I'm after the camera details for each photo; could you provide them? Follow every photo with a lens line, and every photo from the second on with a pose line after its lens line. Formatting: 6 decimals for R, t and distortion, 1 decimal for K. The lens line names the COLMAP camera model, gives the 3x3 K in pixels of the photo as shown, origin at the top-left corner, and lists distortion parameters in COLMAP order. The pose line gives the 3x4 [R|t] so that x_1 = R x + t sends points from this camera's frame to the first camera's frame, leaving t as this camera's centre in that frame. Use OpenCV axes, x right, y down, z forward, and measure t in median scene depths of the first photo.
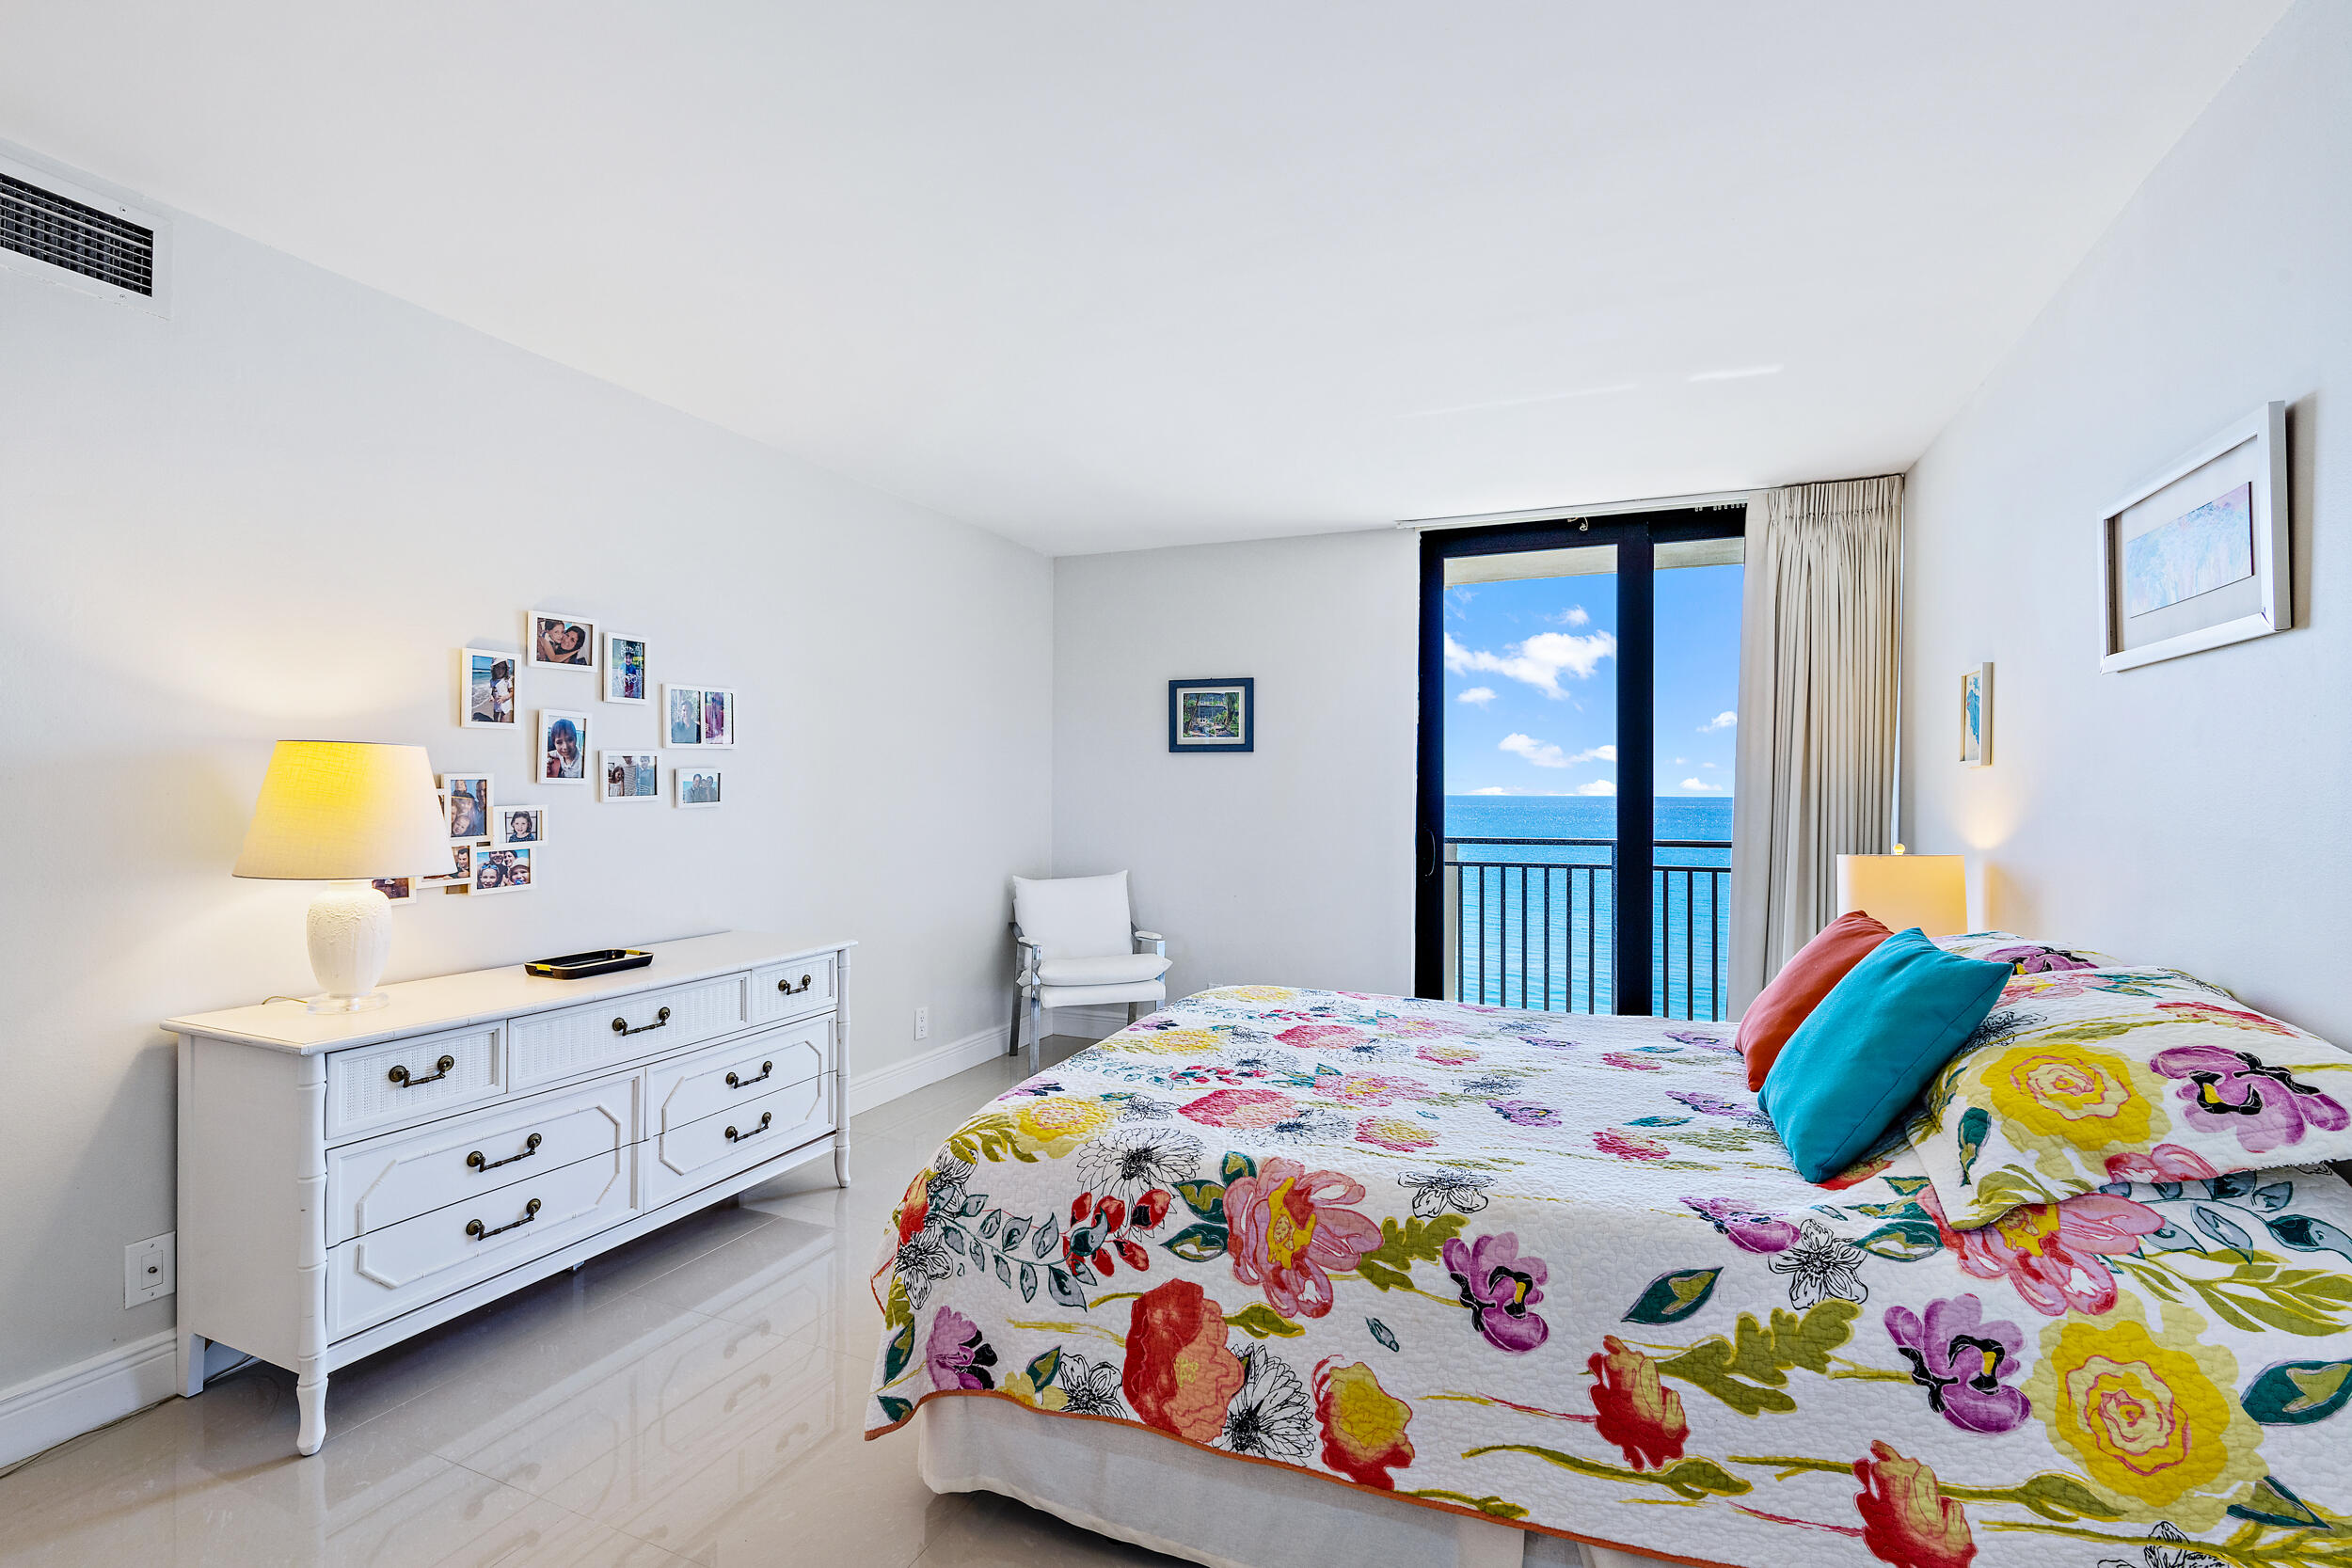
lens RADIAL K [[1095.9, 0, 1178.5], [0, 1095.9, 785.3], [0, 0, 1]] dist [-0.002970, 0.002234]
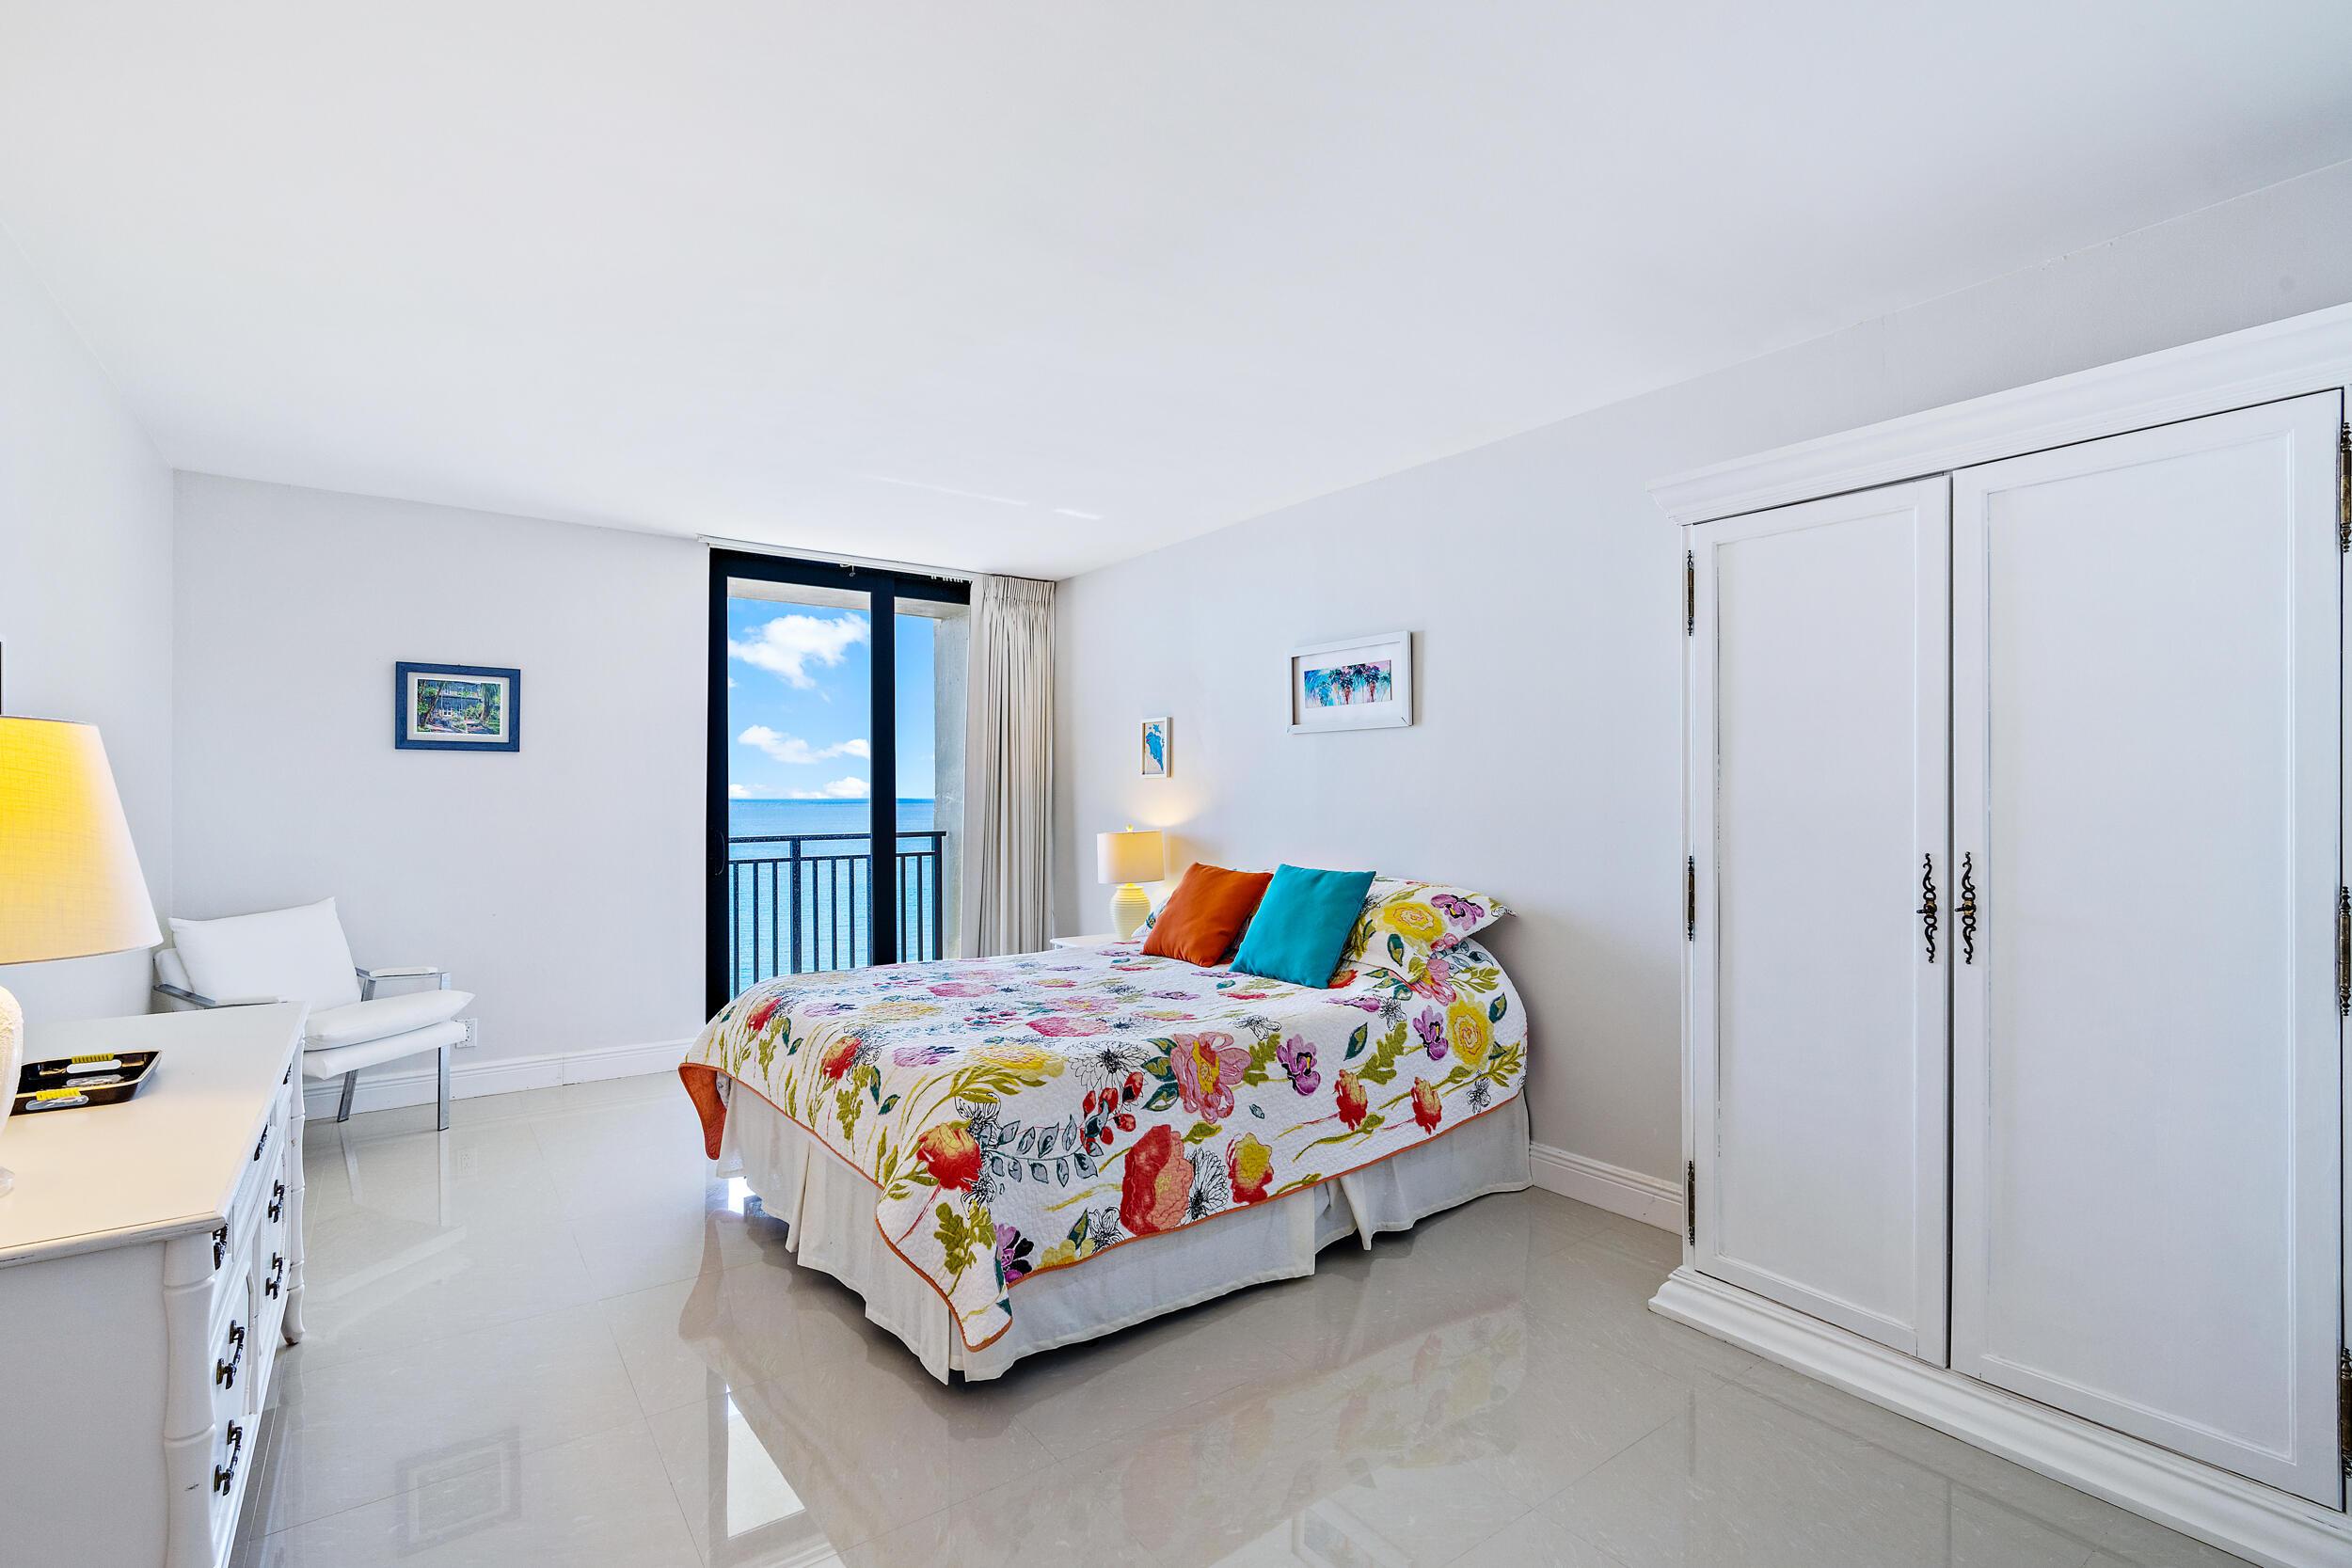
lens RADIAL K [[1095.9, 0, 1186.3], [0, 1095.9, 787.3], [0, 0, 1]] dist [-0.002970, 0.002234]
pose [[0.482485, -0.000354, 0.875904, -1.252686], [0.000421, 1.000000, 0.000173, -0.004485], [-0.875904, 0.000286, 0.482485, 0.250485]]
